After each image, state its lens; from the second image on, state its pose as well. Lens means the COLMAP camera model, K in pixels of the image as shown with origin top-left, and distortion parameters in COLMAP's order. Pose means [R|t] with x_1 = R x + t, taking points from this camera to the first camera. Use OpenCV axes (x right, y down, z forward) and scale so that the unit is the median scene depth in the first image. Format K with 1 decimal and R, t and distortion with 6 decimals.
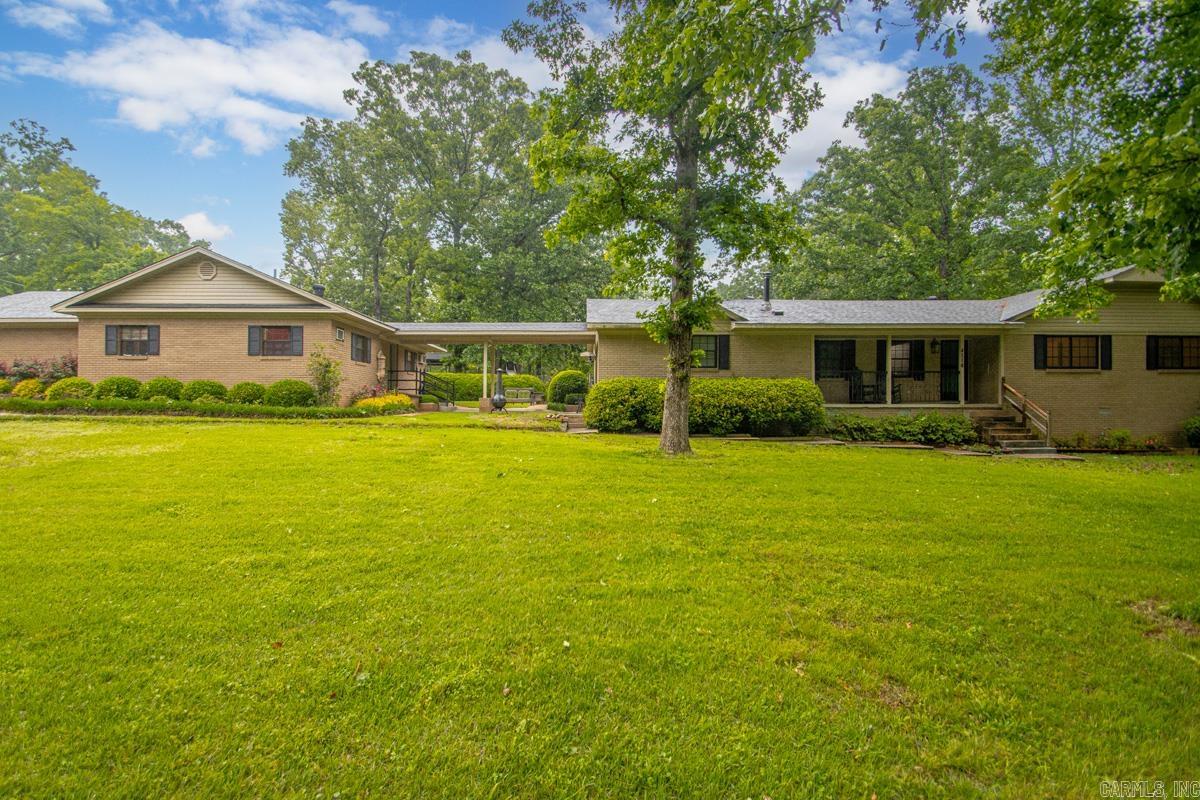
lens RADIAL K [[559.9, 0, 589.4], [0, 559.9, 400.8], [0, 0, 1]] dist [0.019889, -0.019788]
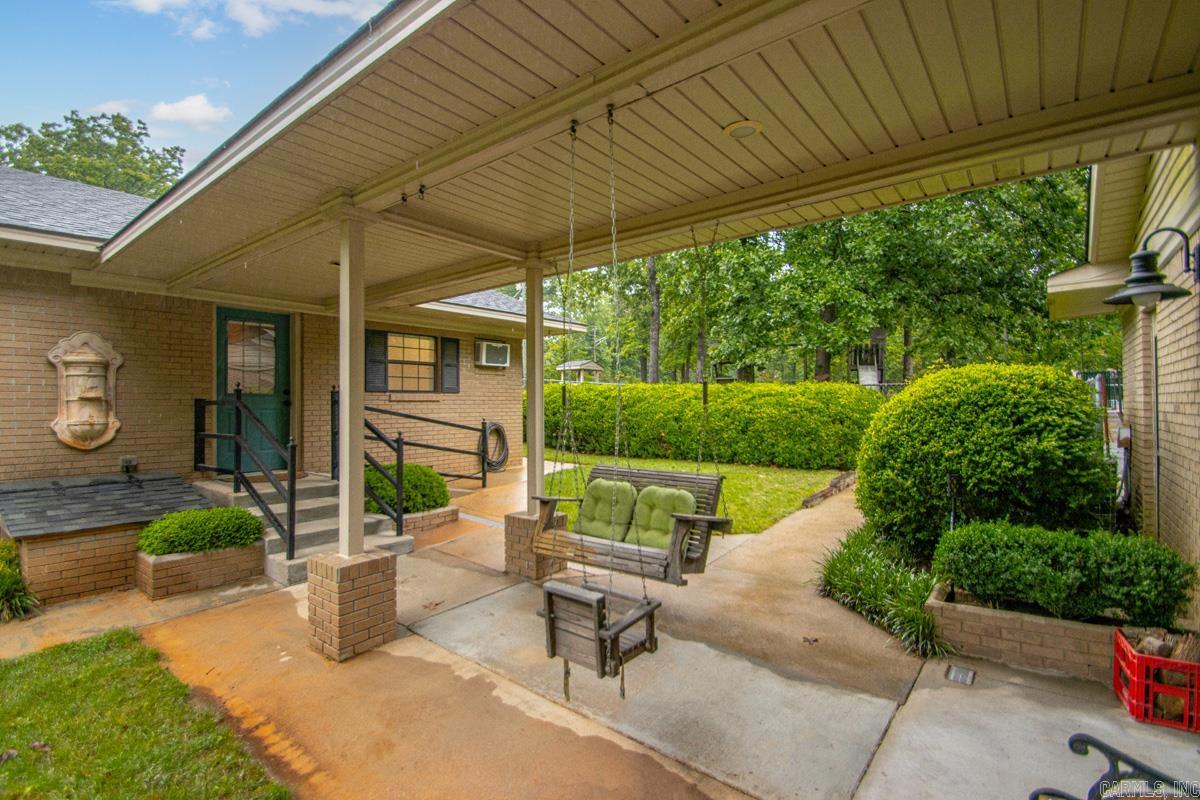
lens RADIAL K [[559.9, 0, 589.4], [0, 559.9, 400.8], [0, 0, 1]] dist [0.019889, -0.019788]
pose [[0.772299, -0.010091, -0.635179, -0.022683], [0.012557, 0.999921, -0.000617, -0.062990], [0.635136, -0.007500, 0.772364, 1.104330]]
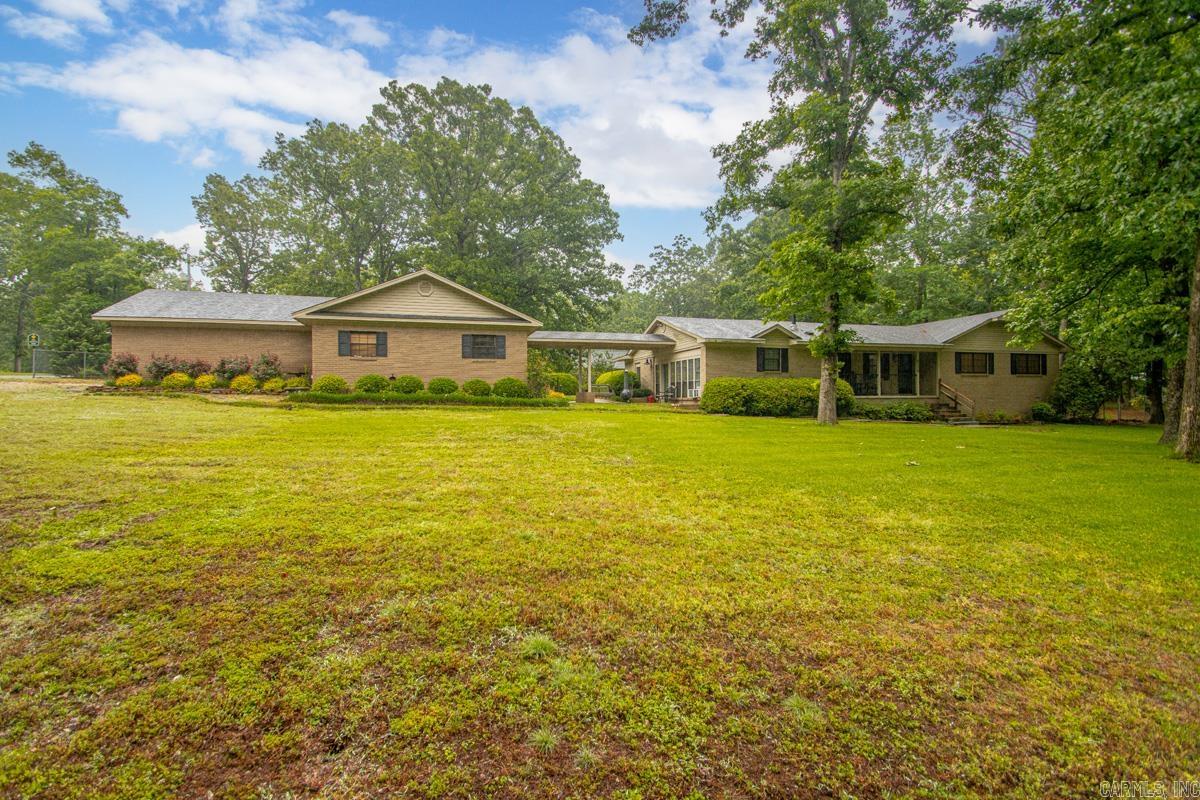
lens RADIAL K [[559.9, 0, 589.4], [0, 559.9, 400.8], [0, 0, 1]] dist [0.019889, -0.019788]
pose [[0.965127, -0.005342, 0.261726, -0.622147], [0.004197, 0.999979, 0.004937, 0.009091], [-0.261747, -0.003667, 0.965130, -0.261917]]
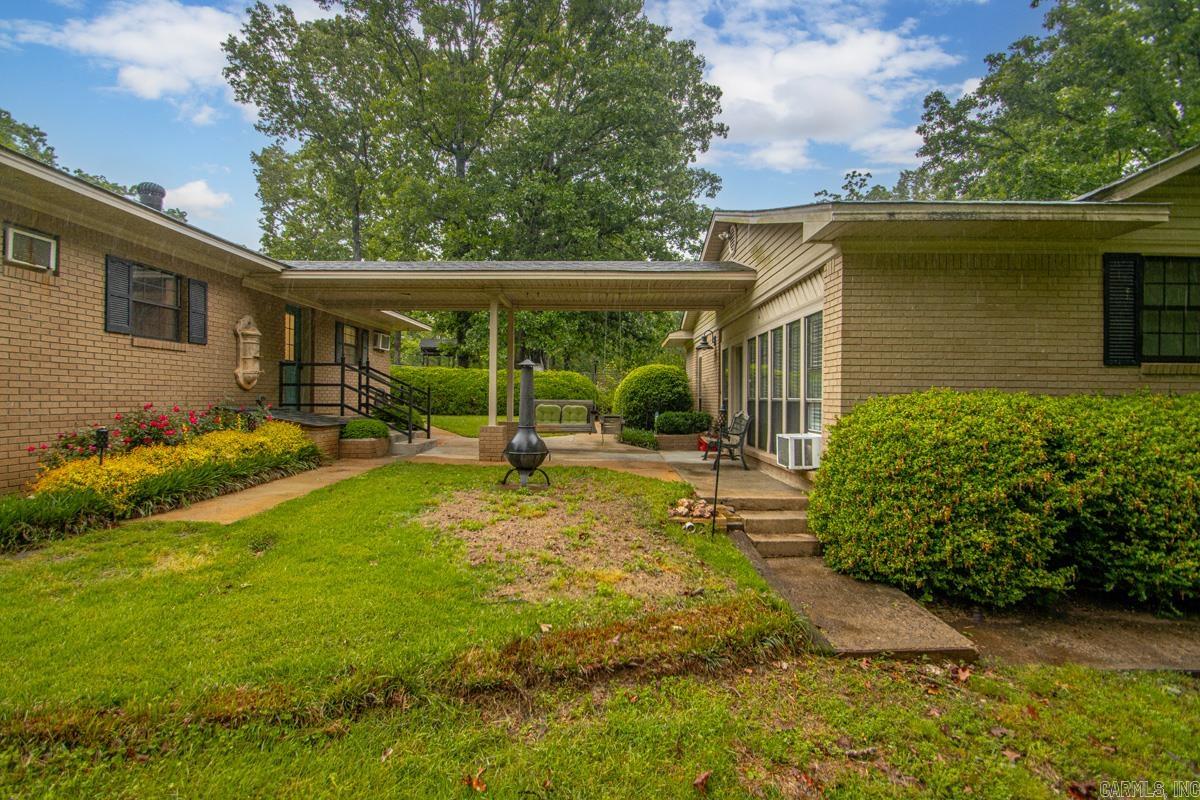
lens RADIAL K [[559.9, 0, 589.4], [0, 559.9, 400.8], [0, 0, 1]] dist [0.019889, -0.019788]
pose [[0.999430, 0.008299, -0.032715, -0.114745], [-0.007901, 0.999893, 0.012278, -0.037746], [0.032814, -0.012013, 0.999389, 0.675711]]
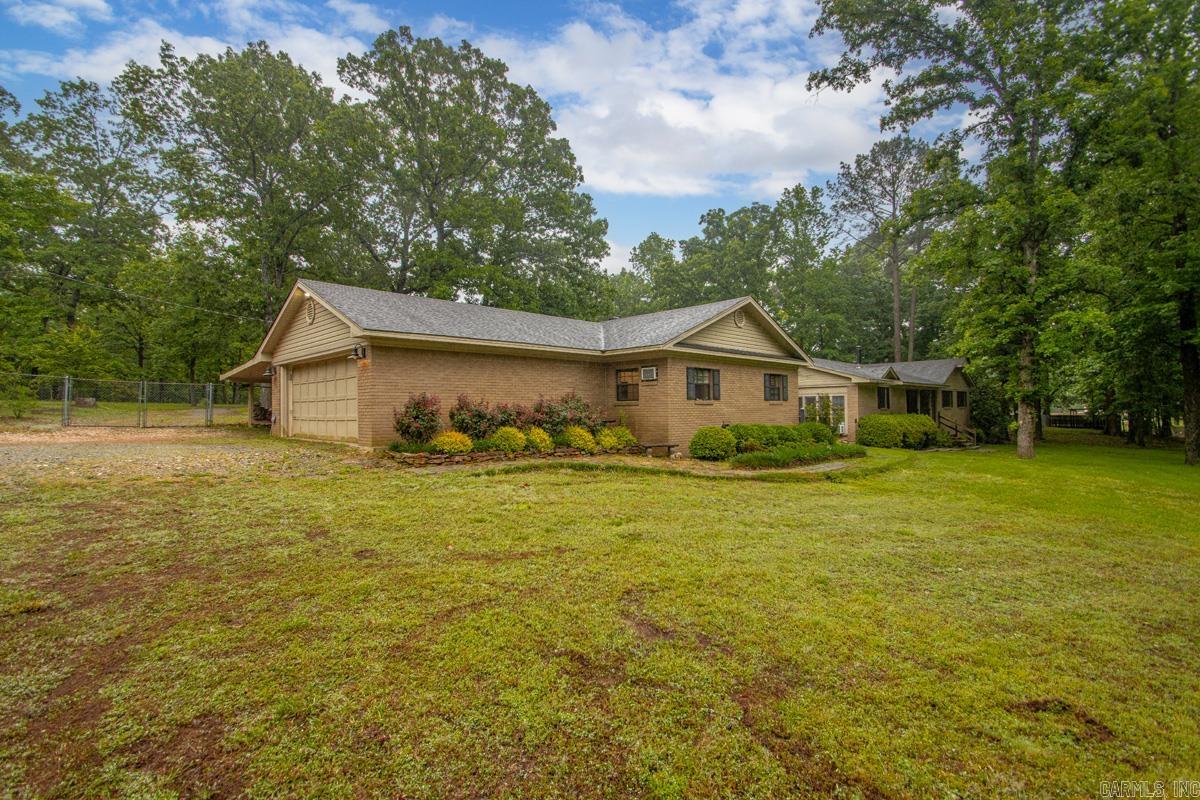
lens RADIAL K [[544.5, 0, 600.6], [0, 544.5, 412.9], [0, 0, 1]] dist [0.021260, -0.017783]
pose [[0.718710, -0.012596, 0.695196, -1.484723], [0.011239, 0.999916, 0.006498, -0.062745], [-0.695219, 0.003143, 0.718791, 0.431659]]
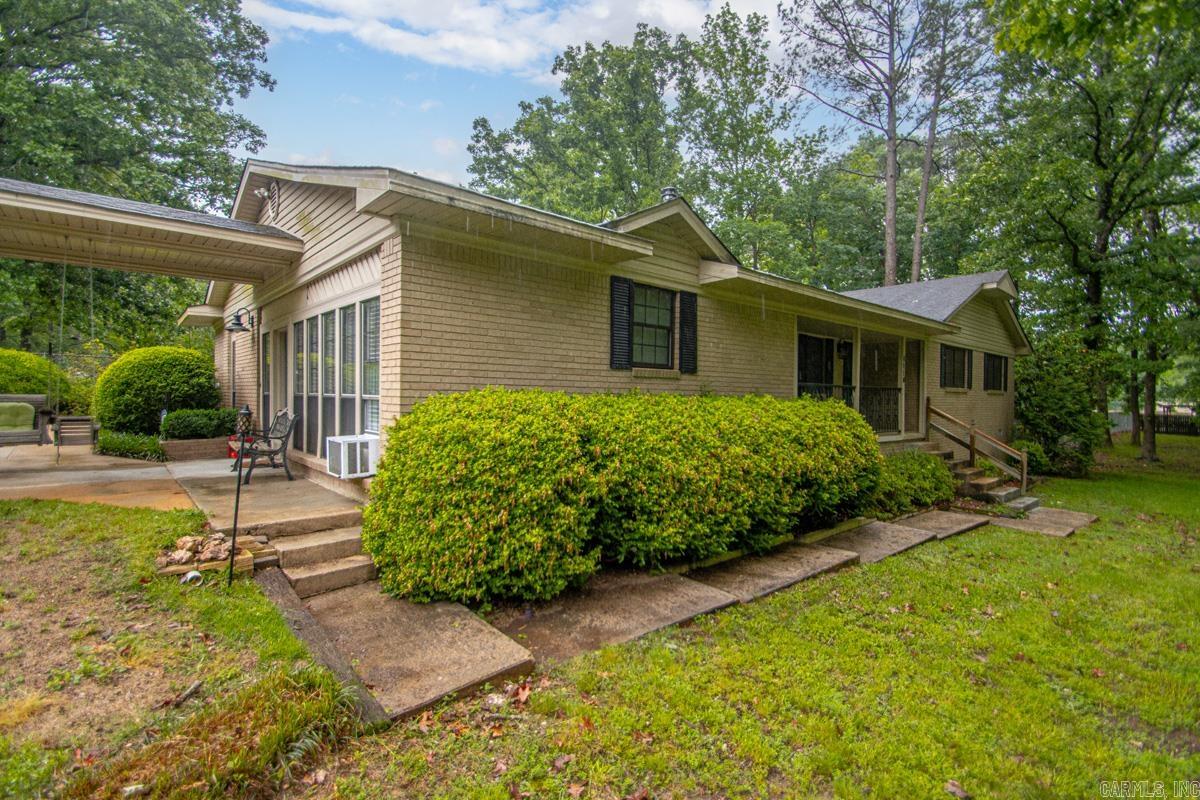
lens RADIAL K [[559.9, 0, 589.4], [0, 559.9, 400.8], [0, 0, 1]] dist [0.019889, -0.019788]
pose [[0.757827, 0.002849, 0.652450, -0.095506], [-0.017741, 0.999711, 0.016241, -0.040203], [-0.652215, -0.023883, 0.757658, 0.720338]]
